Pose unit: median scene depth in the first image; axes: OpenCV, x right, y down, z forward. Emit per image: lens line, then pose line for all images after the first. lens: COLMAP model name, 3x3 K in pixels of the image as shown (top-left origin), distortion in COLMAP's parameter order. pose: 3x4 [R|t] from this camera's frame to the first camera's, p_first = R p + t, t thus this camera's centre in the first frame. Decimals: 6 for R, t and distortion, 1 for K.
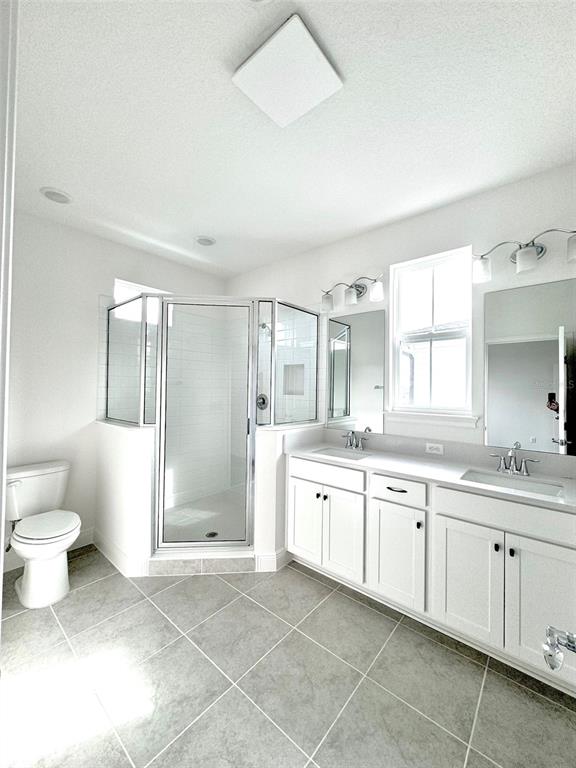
lens RADIAL K [[306.5, 0, 288.0], [0, 306.5, 384.0], [0, 0, 1]] dist [0.000281, -0.000042]
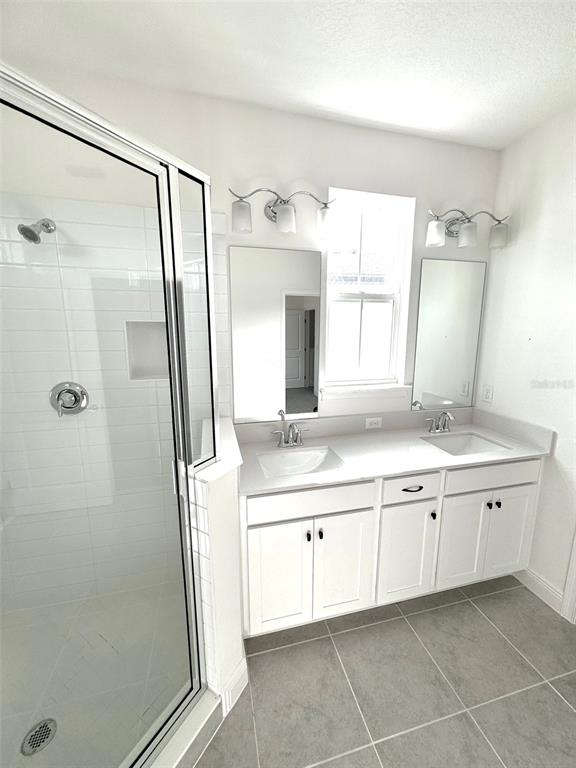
lens RADIAL K [[306.5, 0, 288.0], [0, 306.5, 384.0], [0, 0, 1]] dist [0.000281, -0.000042]
pose [[0.570824, -0.159865, 0.805359, -0.407414], [-0.007989, 0.979734, 0.200141, -0.091718], [-0.821034, -0.120679, 0.557979, 0.707224]]
